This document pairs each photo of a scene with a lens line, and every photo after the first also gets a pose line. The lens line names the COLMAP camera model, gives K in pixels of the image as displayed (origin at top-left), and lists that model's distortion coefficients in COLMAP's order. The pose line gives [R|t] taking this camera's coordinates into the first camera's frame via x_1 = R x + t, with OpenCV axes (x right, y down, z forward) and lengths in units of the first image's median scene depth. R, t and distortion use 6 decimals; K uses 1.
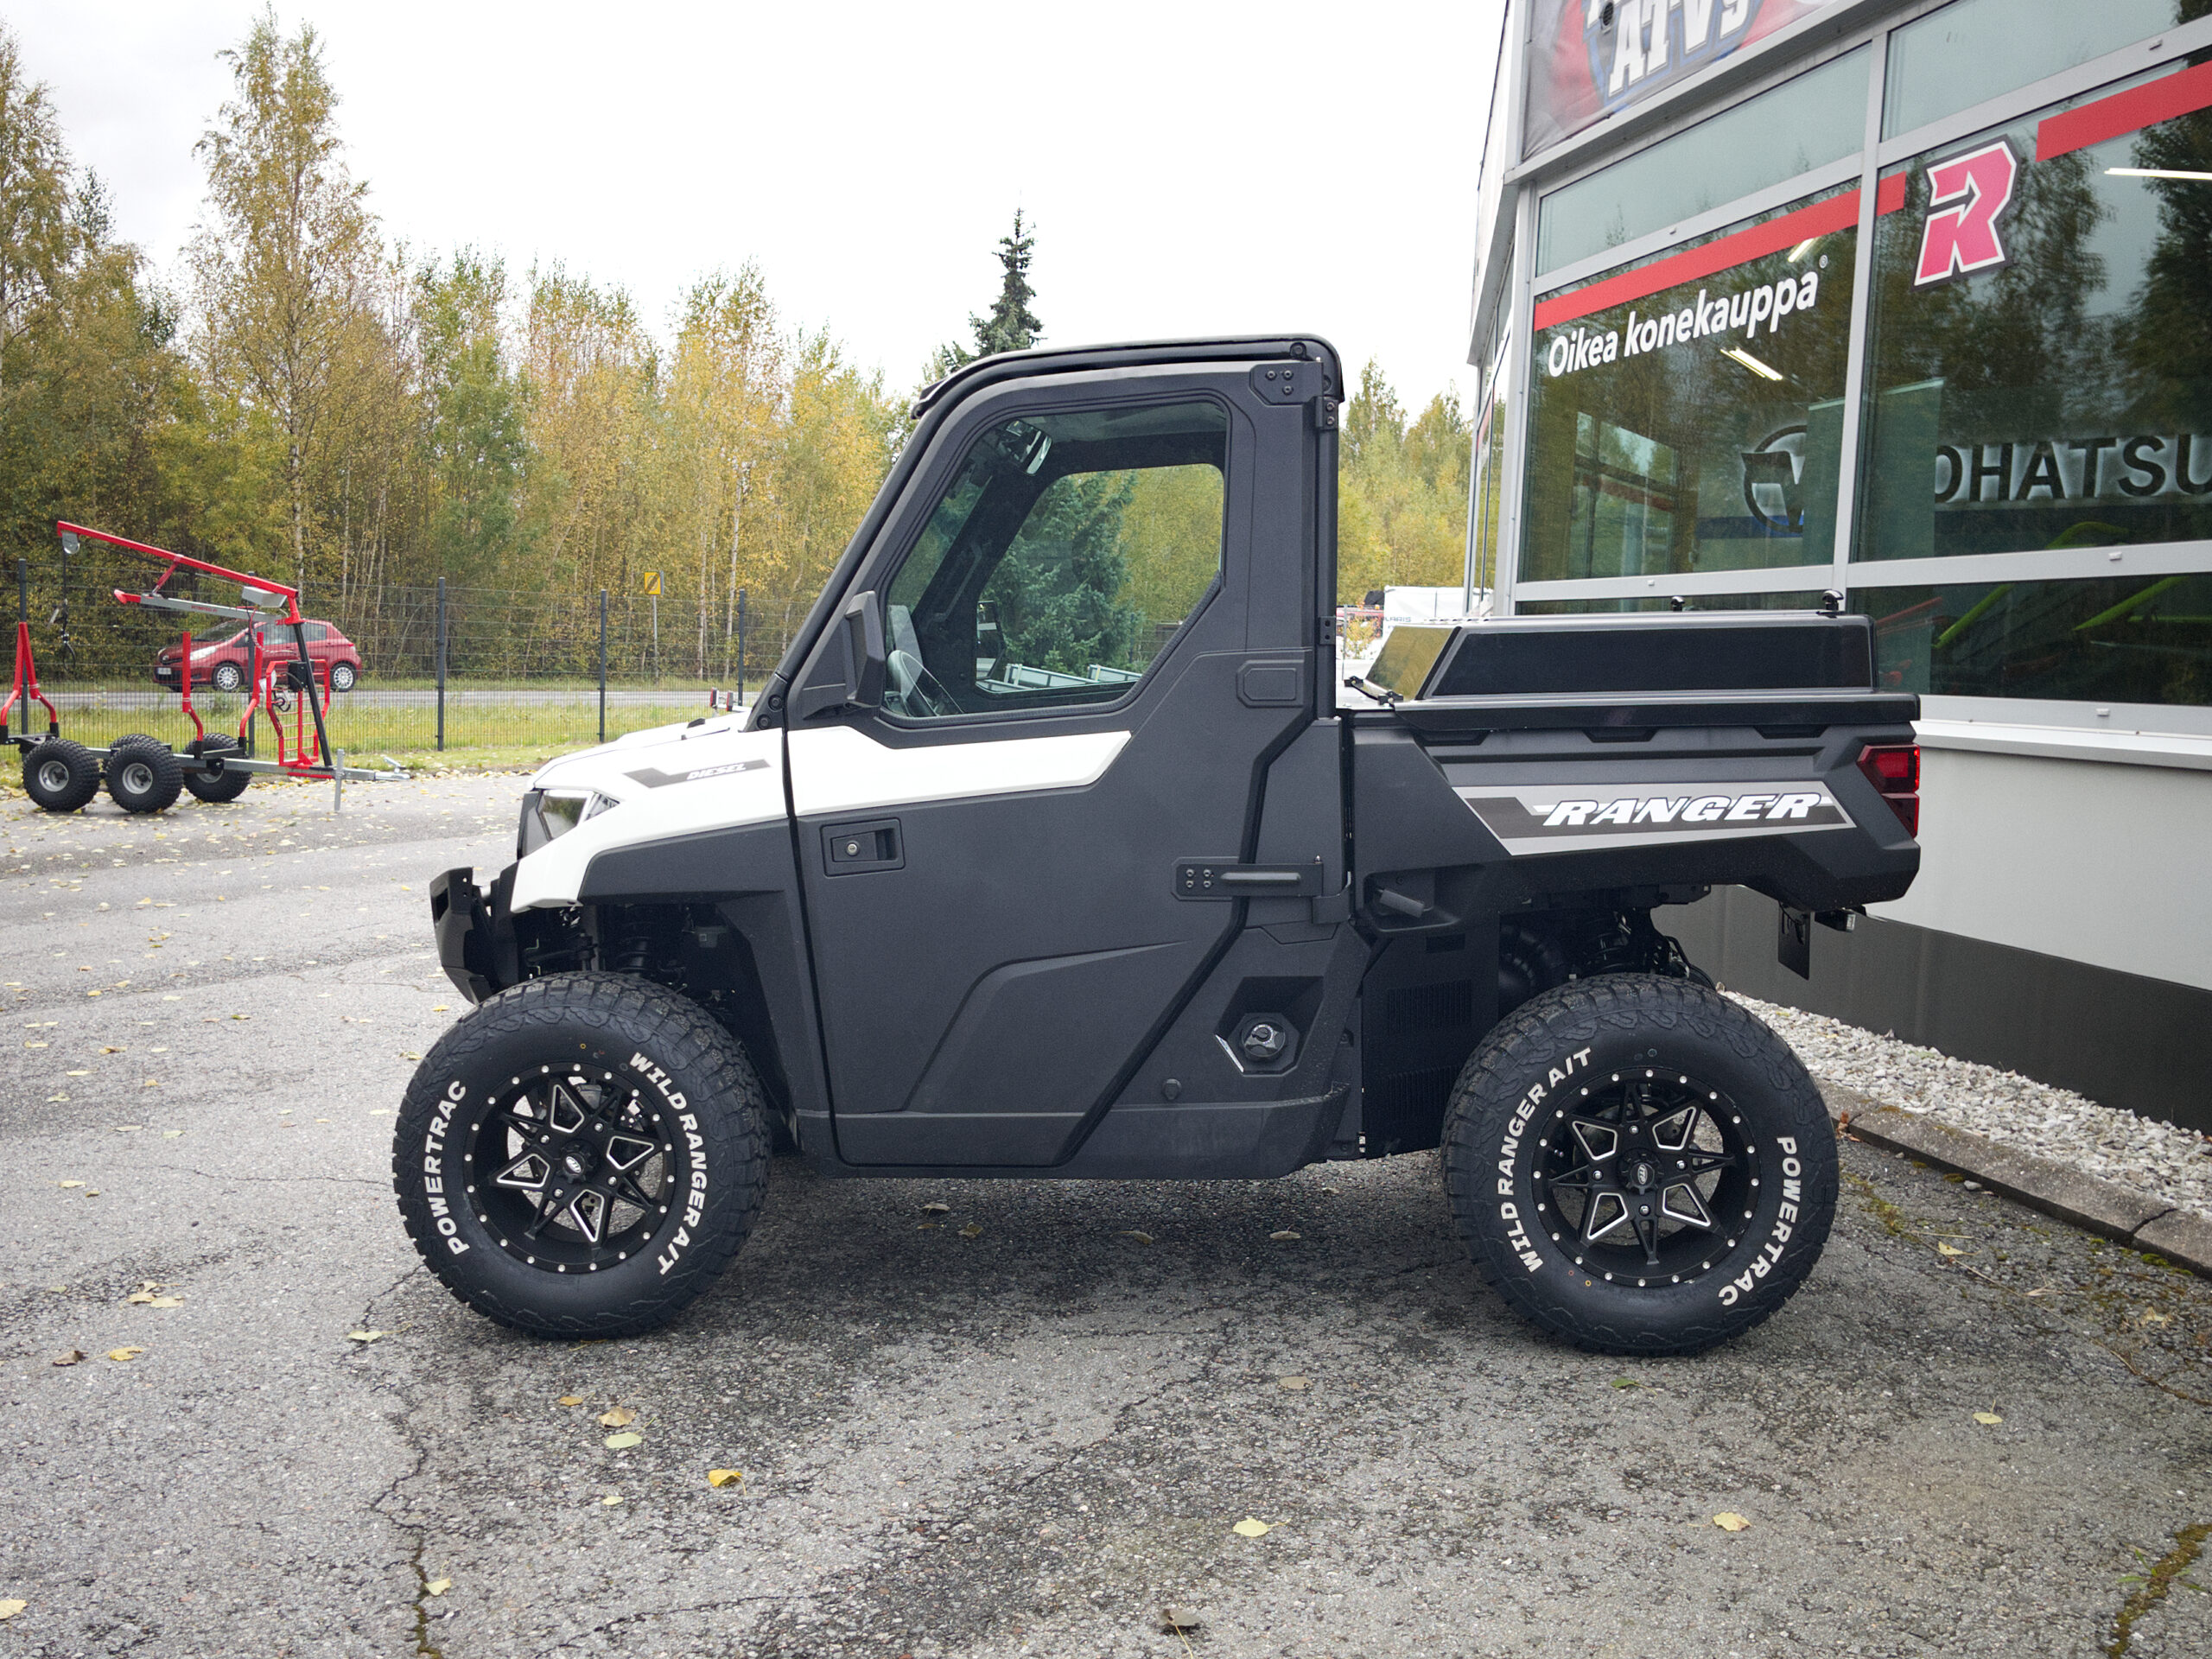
lens RADIAL K [[1994.3, 0, 1109.7], [0, 1994.3, 918.7], [0, 0, 1]] dist [0.011807, 0.014538]
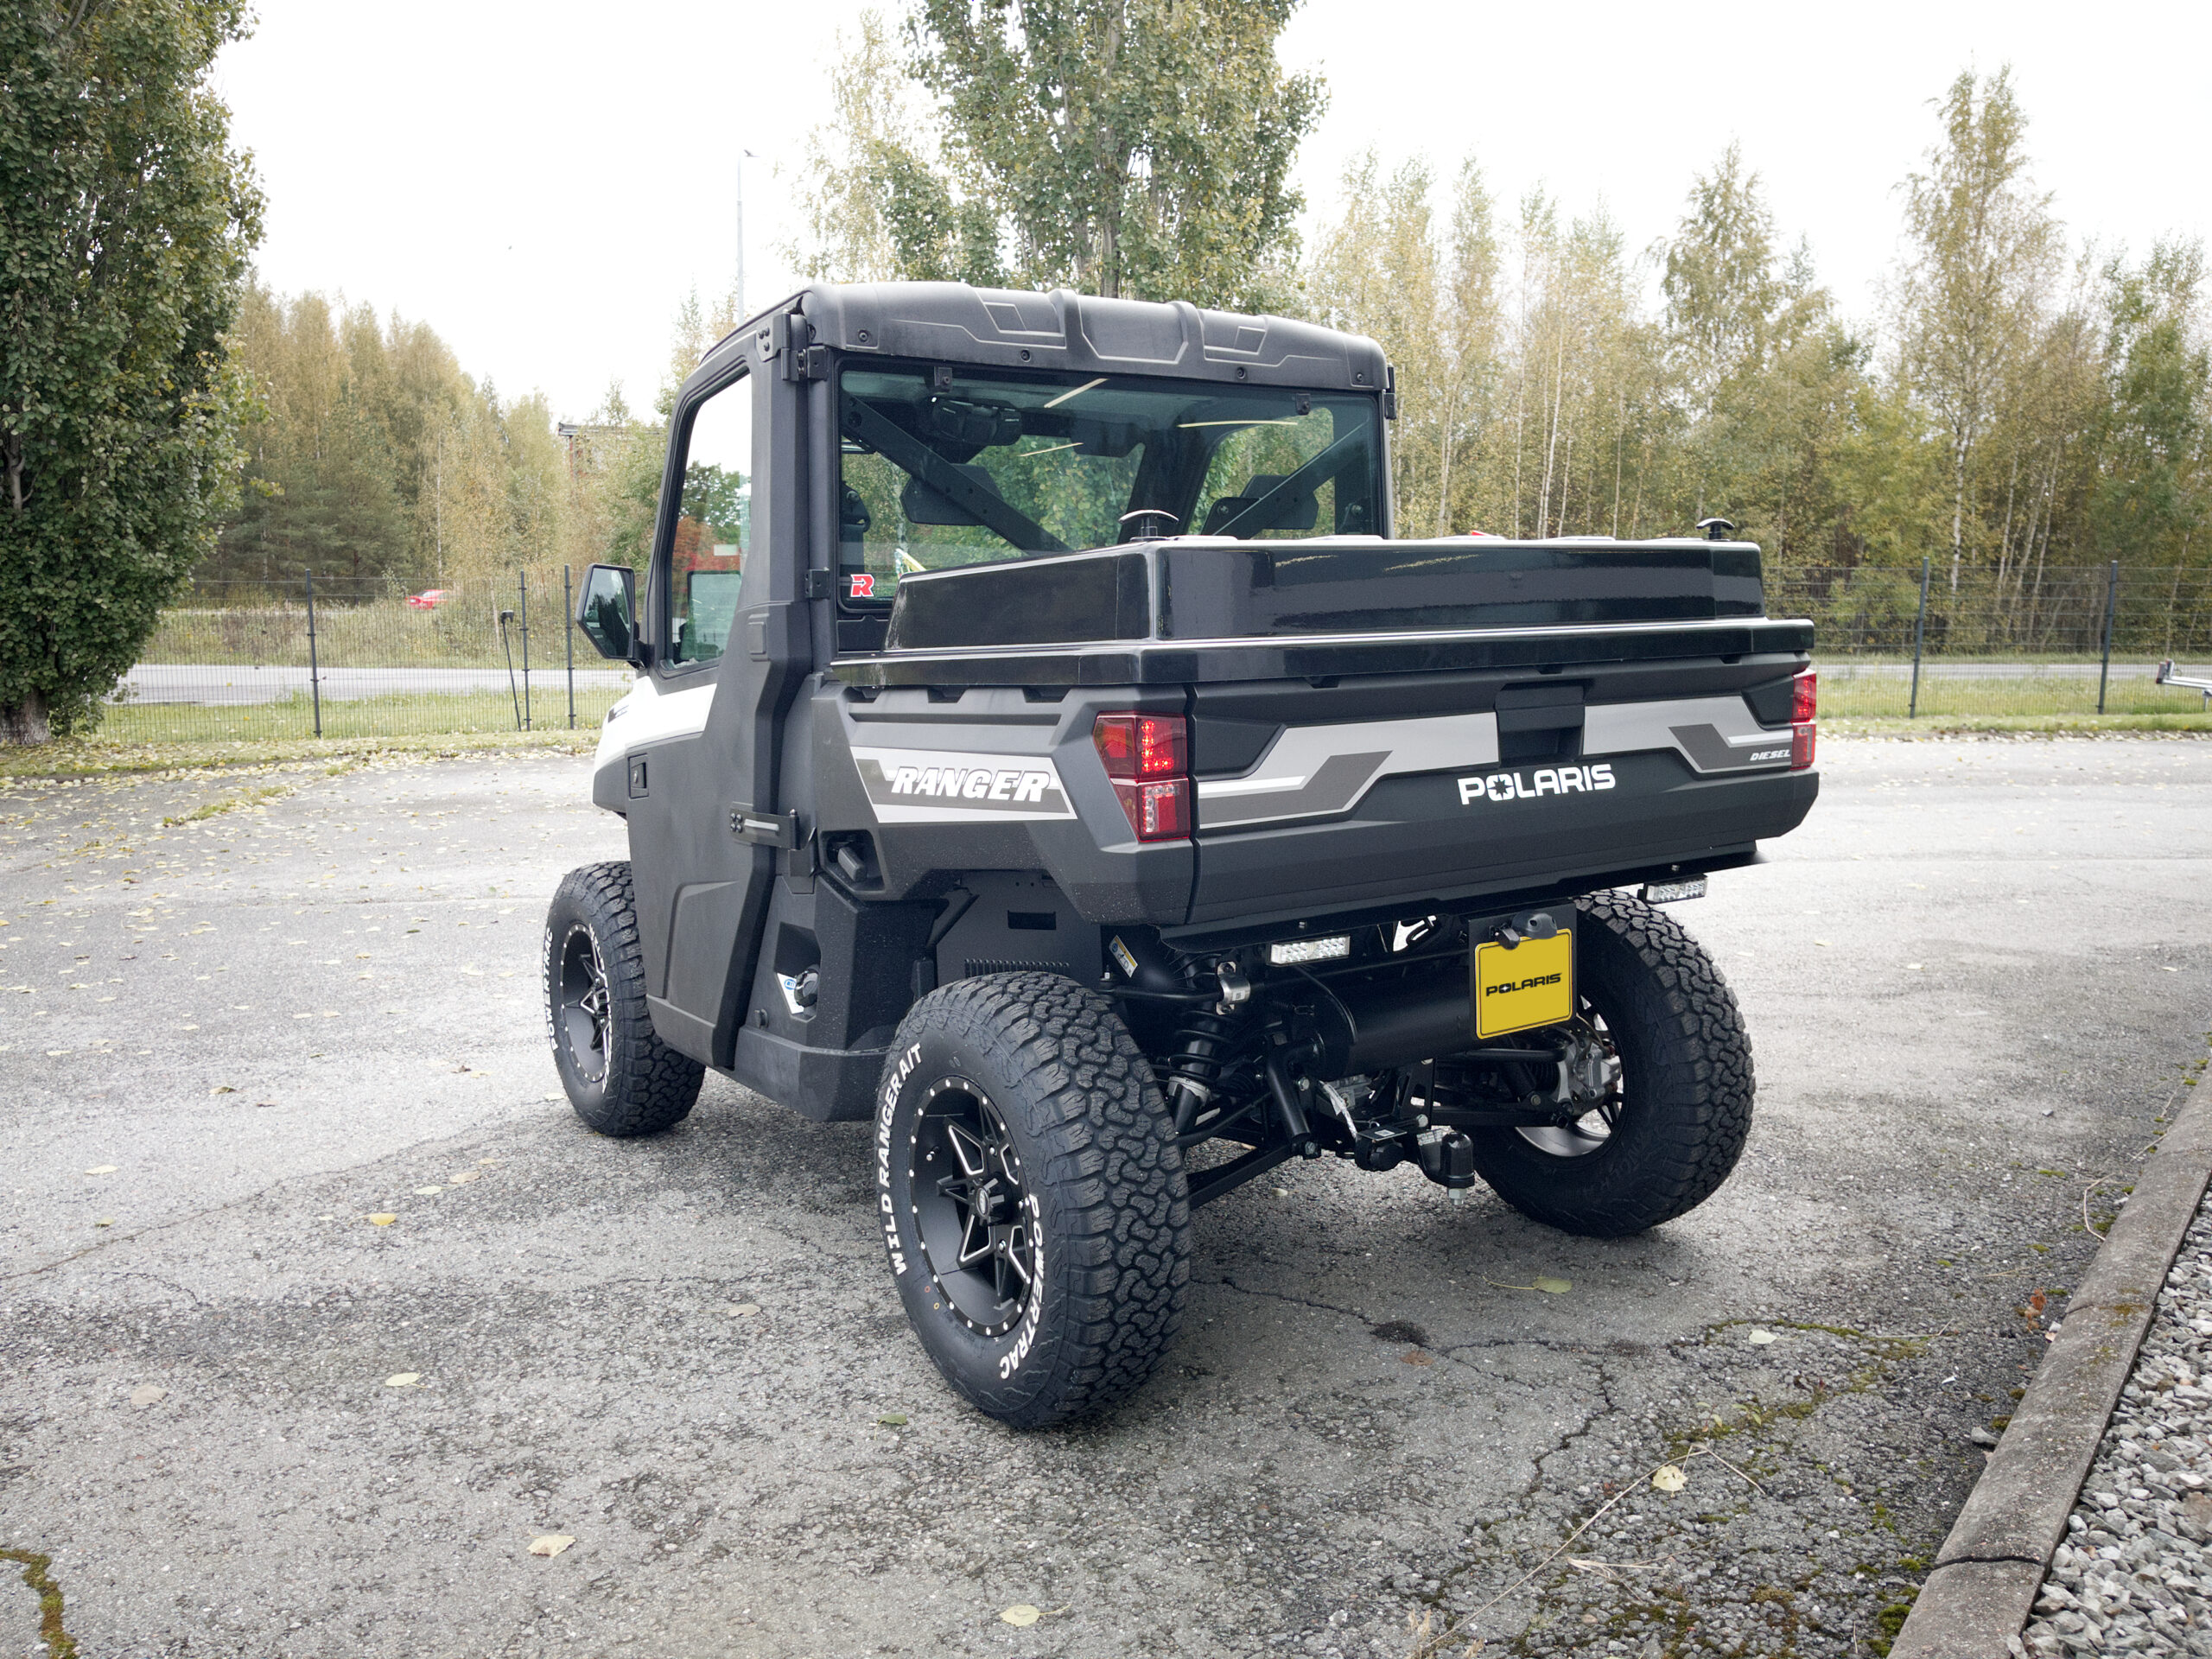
lens RADIAL K [[1709.6, 0, 1105.7], [0, 1709.6, 894.0], [0, 0, 1]] dist [0.003042, -0.002754]
pose [[0.623465, 0.109589, -0.774133, 0.465522], [-0.094454, 0.993433, 0.064563, -0.031566], [0.776125, 0.032868, 0.629722, 0.306475]]
